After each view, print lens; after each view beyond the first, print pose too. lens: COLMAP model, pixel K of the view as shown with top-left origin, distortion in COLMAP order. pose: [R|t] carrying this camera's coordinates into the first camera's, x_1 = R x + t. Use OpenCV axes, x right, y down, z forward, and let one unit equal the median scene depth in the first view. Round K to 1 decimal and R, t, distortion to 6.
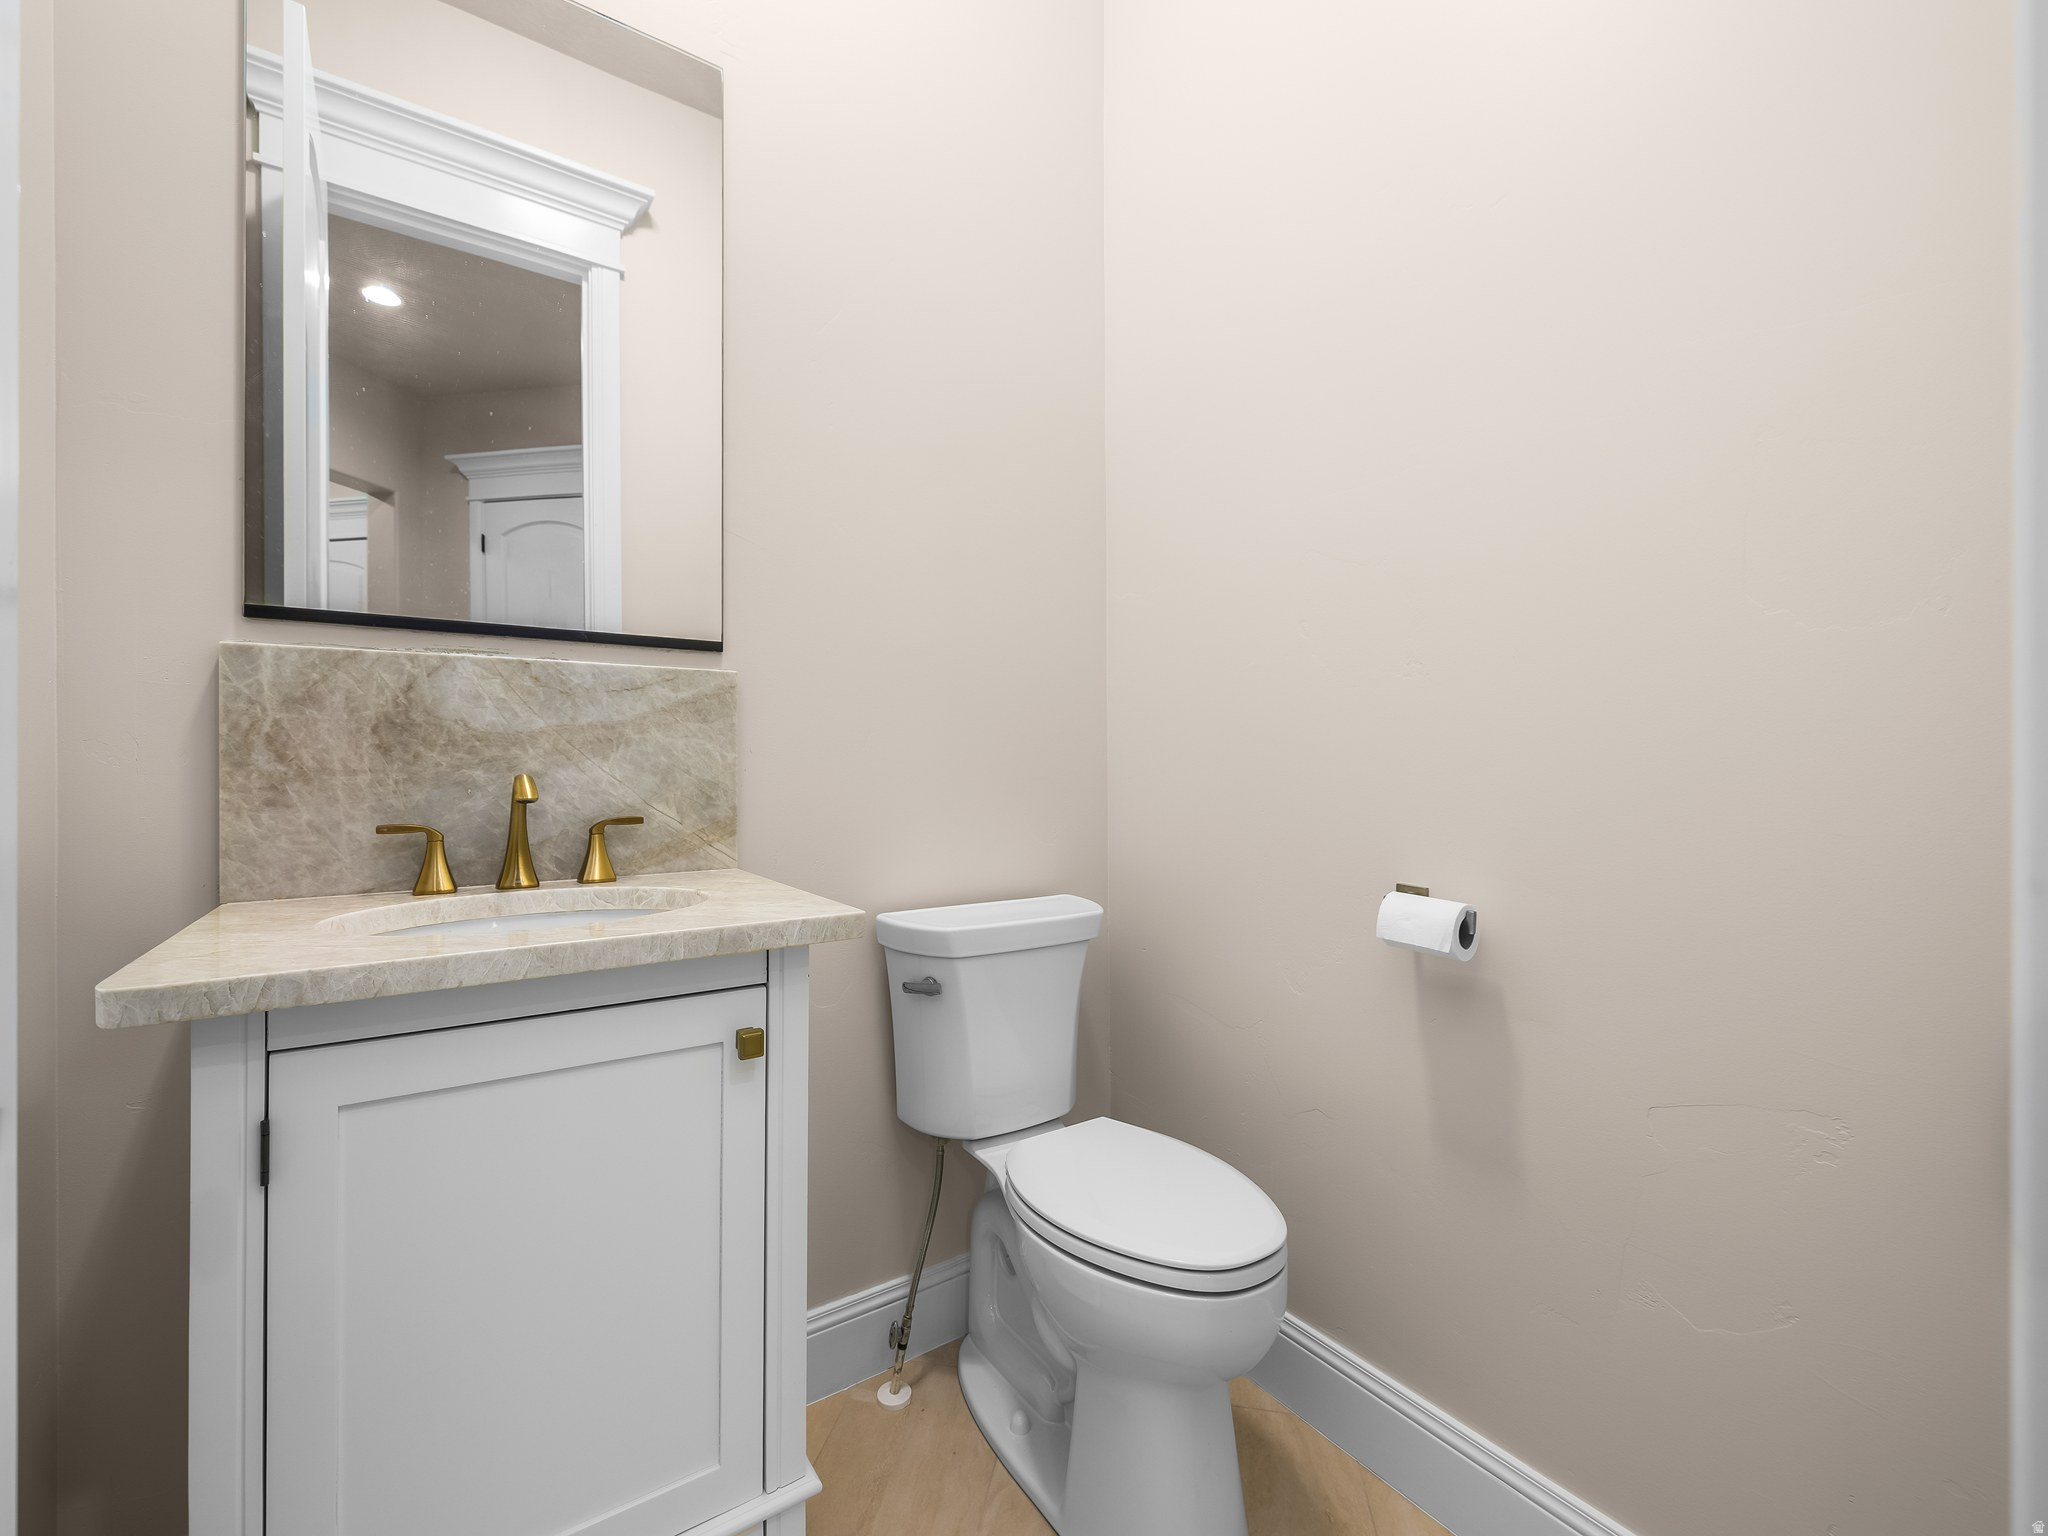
lens RADIAL K [[856.4, 0, 1024.0], [0, 856.4, 768.0], [0, 0, 1]] dist [-0.016794, -0.000036]
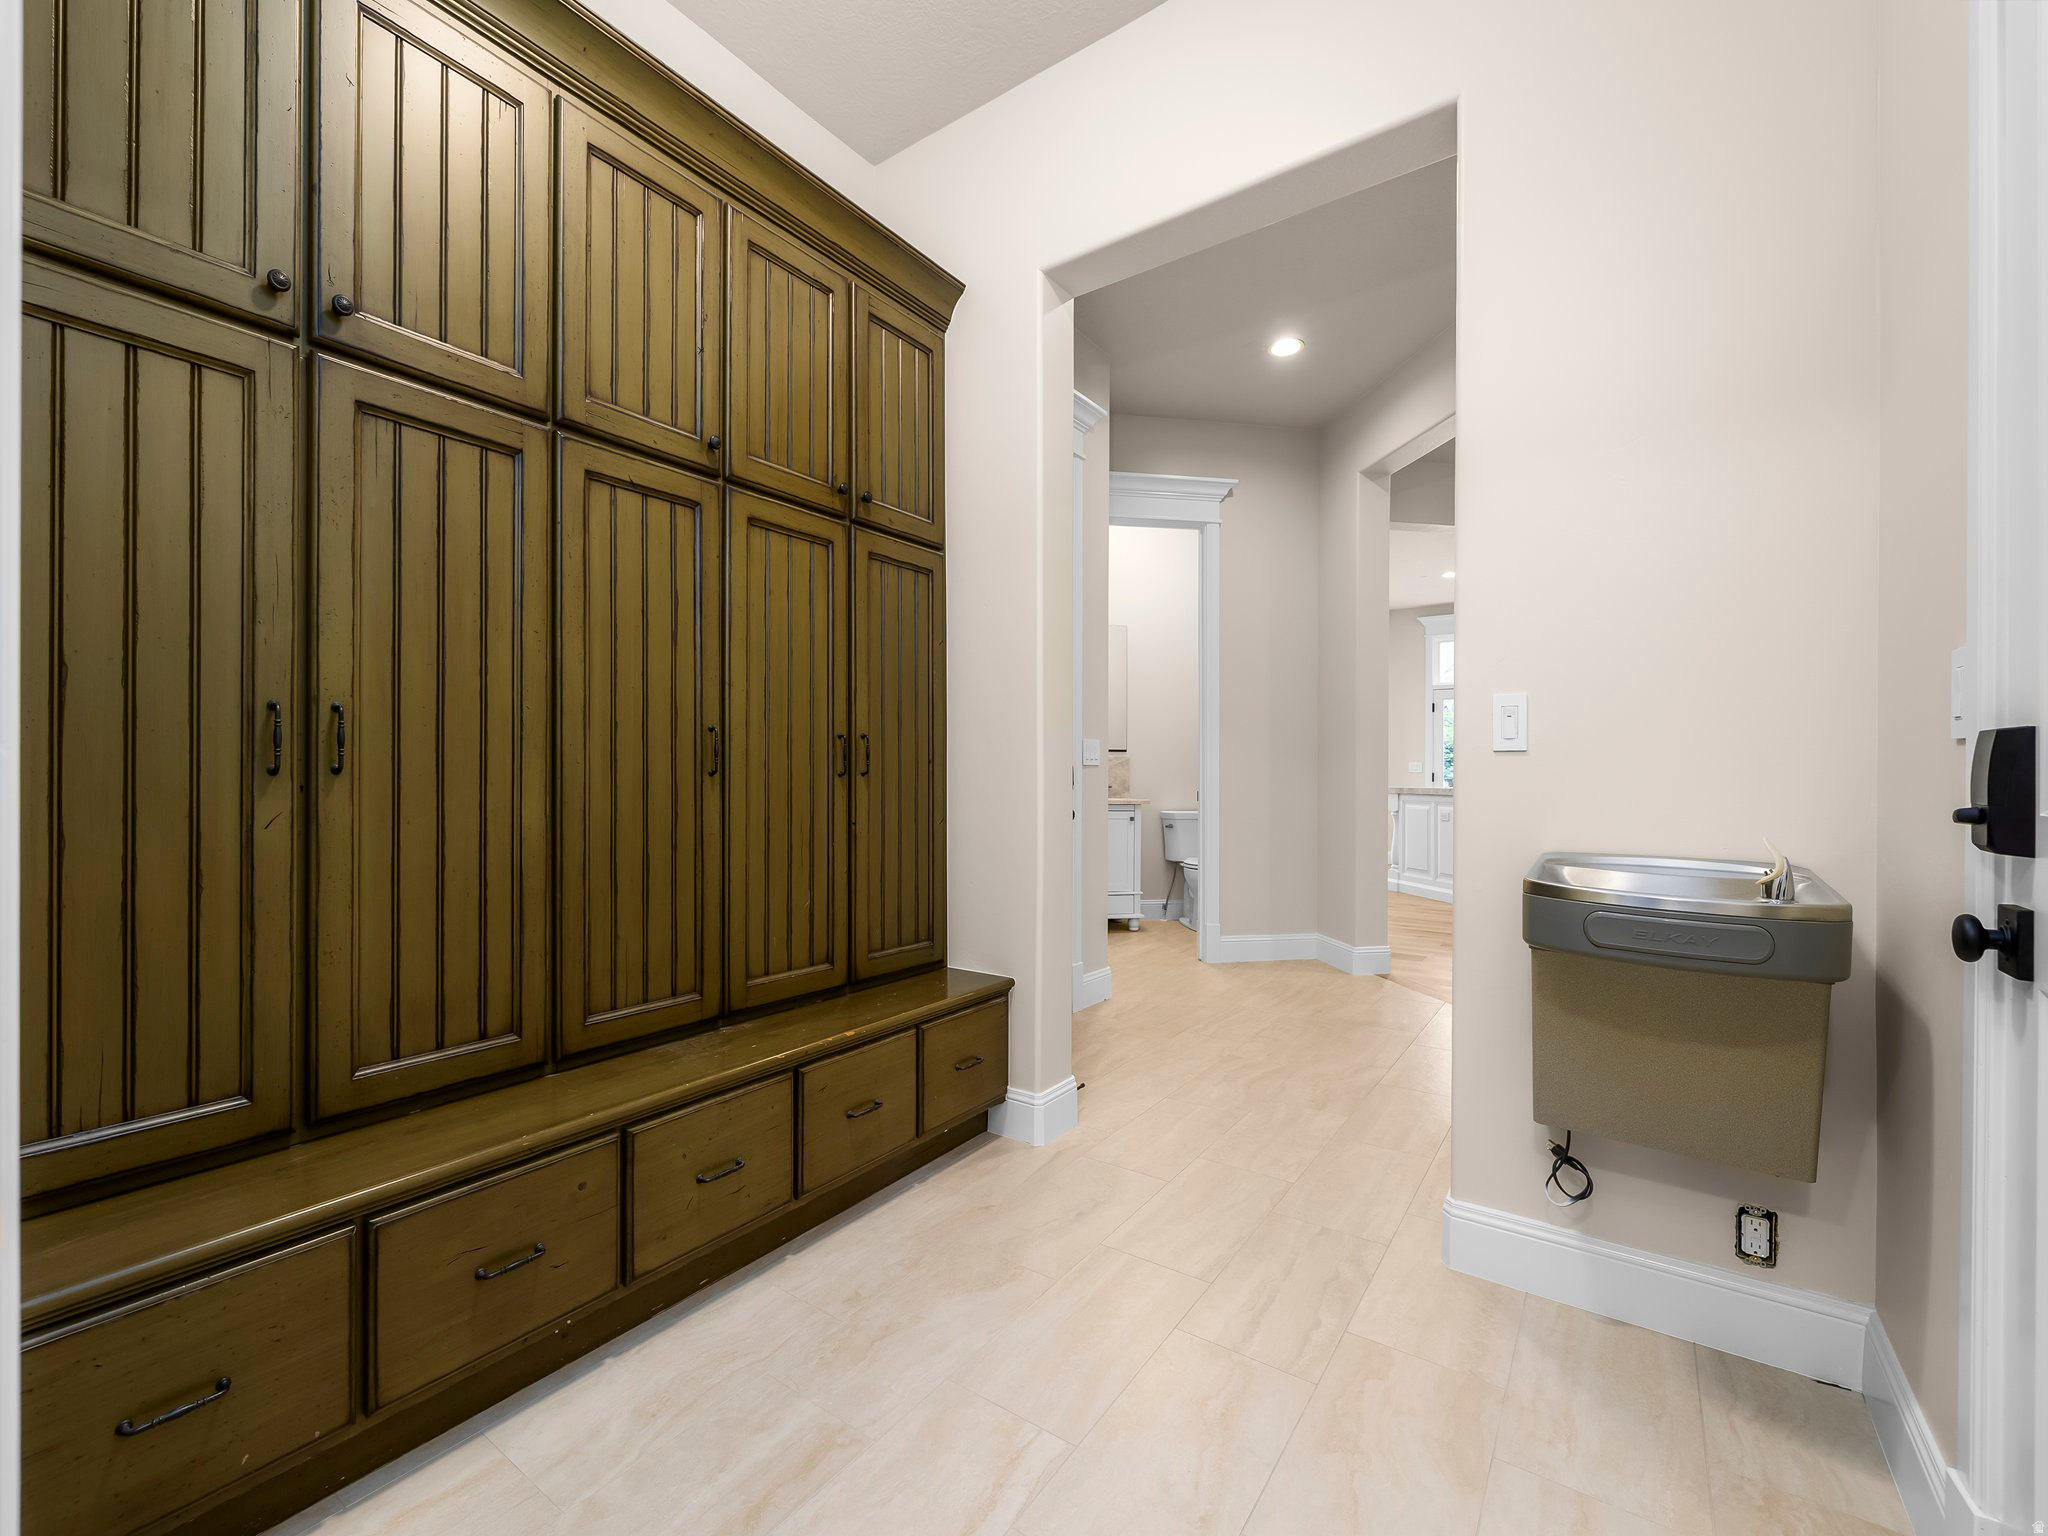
lens RADIAL K [[856.4, 0, 1024.0], [0, 856.4, 768.0], [0, 0, 1]] dist [-0.016794, -0.000036]
pose [[0.906571, 0.005330, -0.422020, 1.093092], [-0.004935, 0.999986, 0.002029, -0.052444], [0.422025, 0.000244, 0.906584, -3.416143]]
